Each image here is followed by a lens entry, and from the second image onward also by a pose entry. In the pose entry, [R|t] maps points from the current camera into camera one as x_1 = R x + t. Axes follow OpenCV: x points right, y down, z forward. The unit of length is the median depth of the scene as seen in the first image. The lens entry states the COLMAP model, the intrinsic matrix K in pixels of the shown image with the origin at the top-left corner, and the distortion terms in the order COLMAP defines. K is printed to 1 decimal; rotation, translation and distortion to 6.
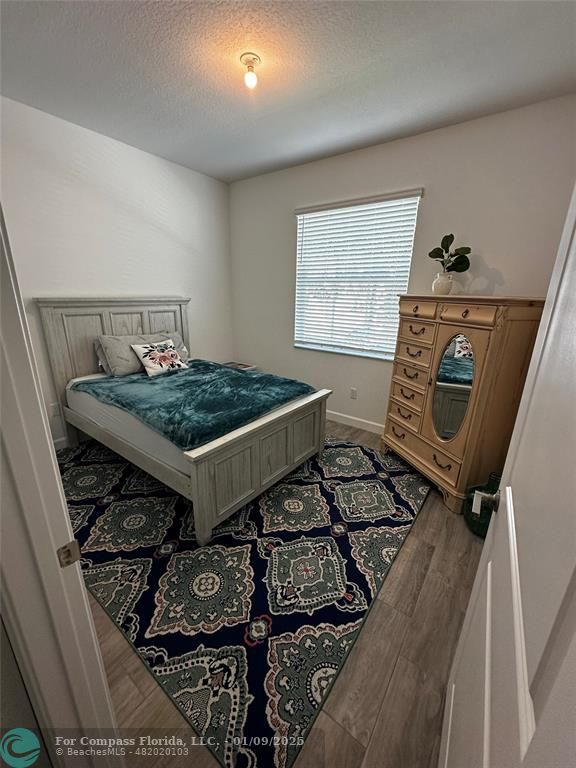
lens RADIAL K [[305.4, 0, 287.7], [0, 305.4, 386.2], [0, 0, 1]] dist [-0.006304, 0.001629]
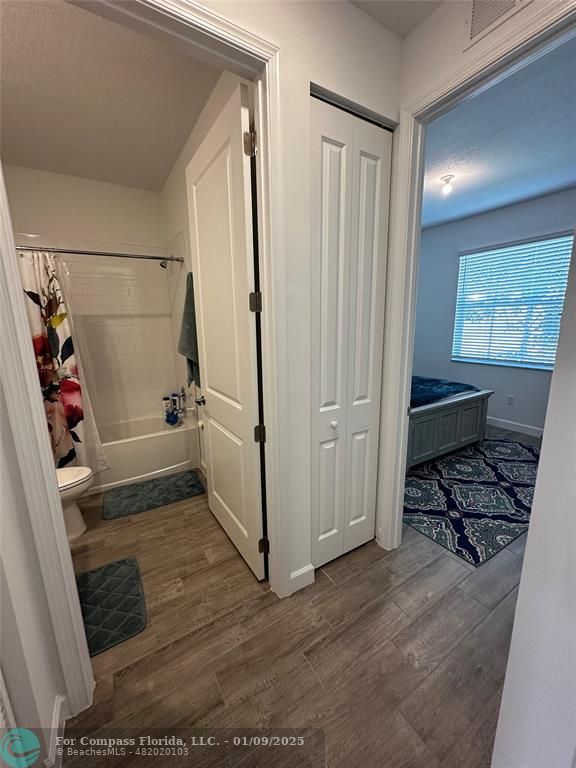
lens RADIAL K [[305.4, 0, 290.3], [0, 305.4, 384.2], [0, 0, 1]] dist [-0.006304, 0.001629]
pose [[0.929369, 0.038865, -0.367100, -0.270767], [-0.073915, 0.993896, -0.081901, 0.236331], [0.361676, 0.103251, 0.926569, -0.727709]]
